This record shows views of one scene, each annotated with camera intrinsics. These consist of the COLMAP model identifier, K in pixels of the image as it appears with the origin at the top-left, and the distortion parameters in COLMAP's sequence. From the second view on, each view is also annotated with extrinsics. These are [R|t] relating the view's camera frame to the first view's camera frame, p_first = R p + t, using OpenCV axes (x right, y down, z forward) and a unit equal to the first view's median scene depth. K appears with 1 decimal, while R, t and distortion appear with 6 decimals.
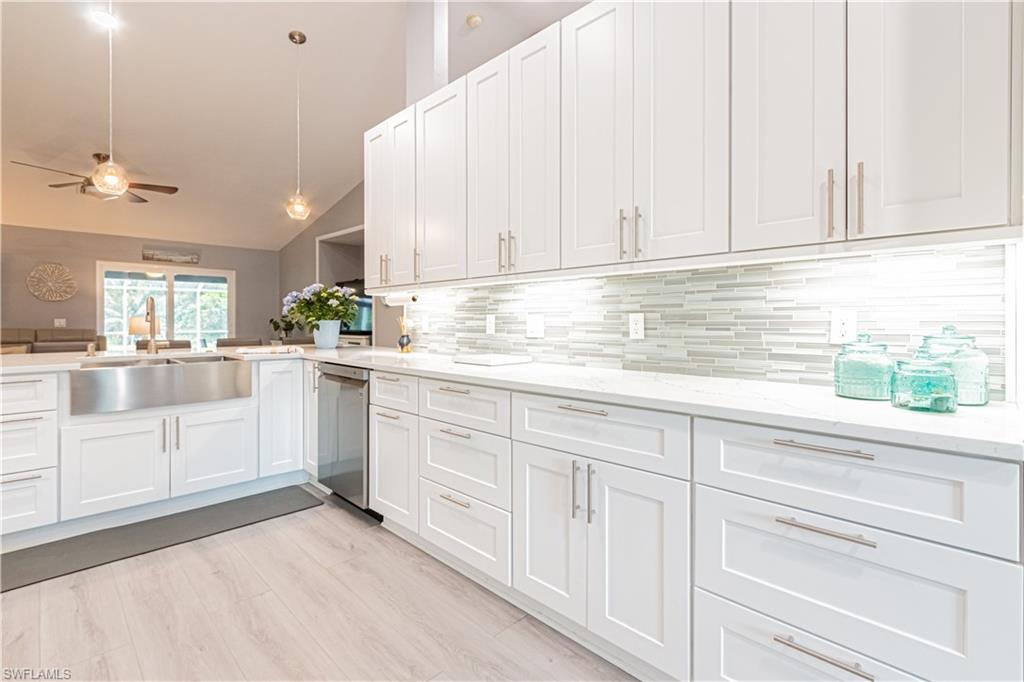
lens RADIAL K [[467.5, 0, 495.4], [0, 467.5, 322.7], [0, 0, 1]] dist [0.003705, -0.000652]
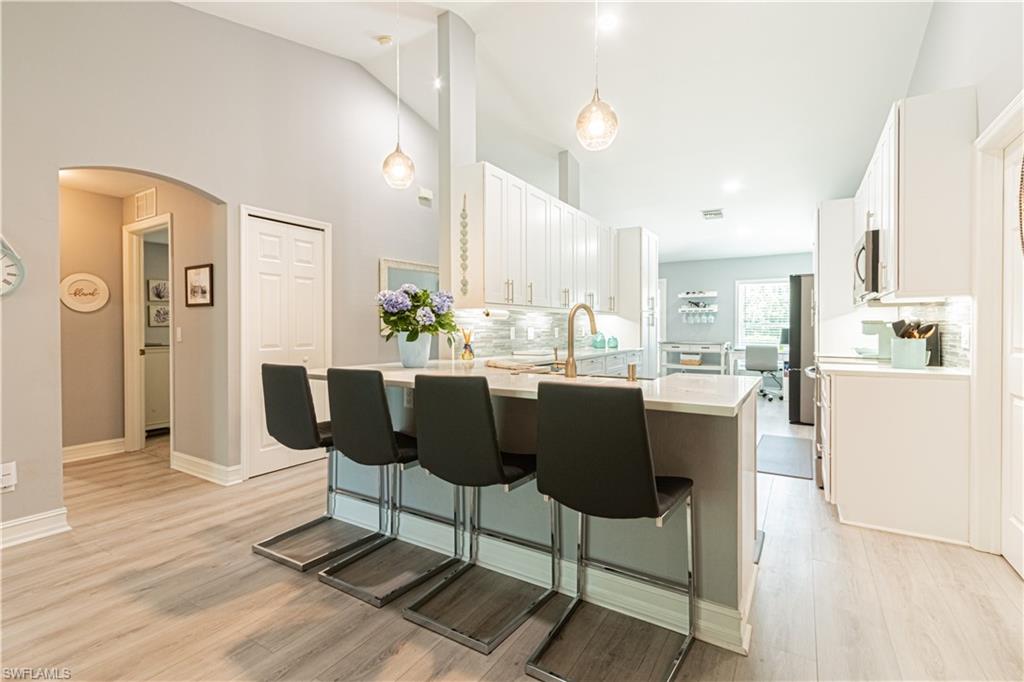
lens RADIAL K [[467.5, 0, 506.1], [0, 467.5, 334.2], [0, 0, 1]] dist [0.003705, -0.000652]
pose [[-0.236175, -0.010381, 0.971655, -1.626587], [0.006662, 0.999902, 0.012302, -0.013267], [-0.971688, 0.009378, -0.236083, 1.459761]]
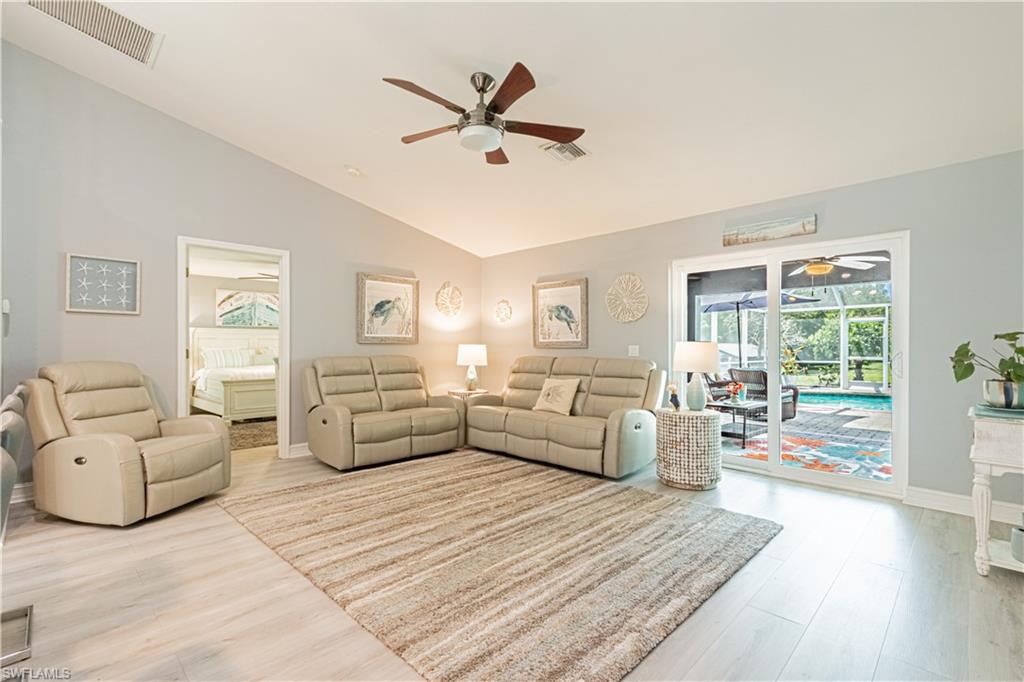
lens RADIAL K [[467.5, 0, 506.9], [0, 467.5, 345.7], [0, 0, 1]] dist [0.003705, -0.000652]
pose [[0.012488, -0.002770, -0.999918, -0.424407], [-0.003815, 0.999989, -0.002818, -0.012017], [0.999915, 0.003850, 0.012477, 1.939164]]
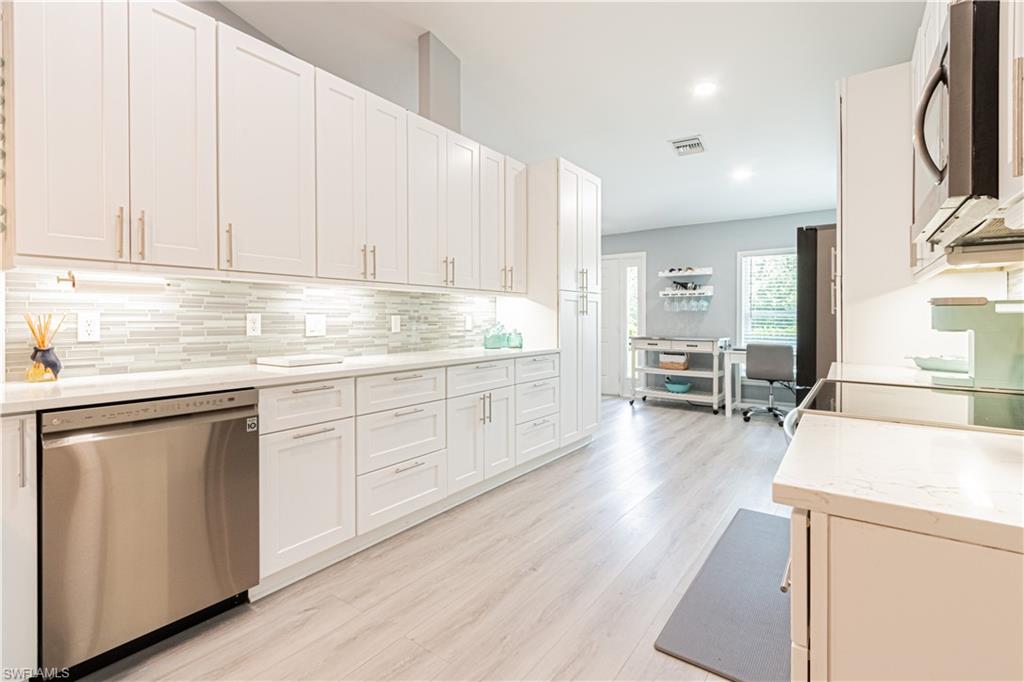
lens RADIAL K [[467.5, 0, 510.9], [0, 467.5, 323.4], [0, 0, 1]] dist [0.003705, -0.000652]
pose [[-0.167029, -0.006986, 0.985927, -0.996406], [0.004386, 0.999960, 0.007829, -0.003709], [-0.985942, 0.005632, -0.166992, 0.700381]]
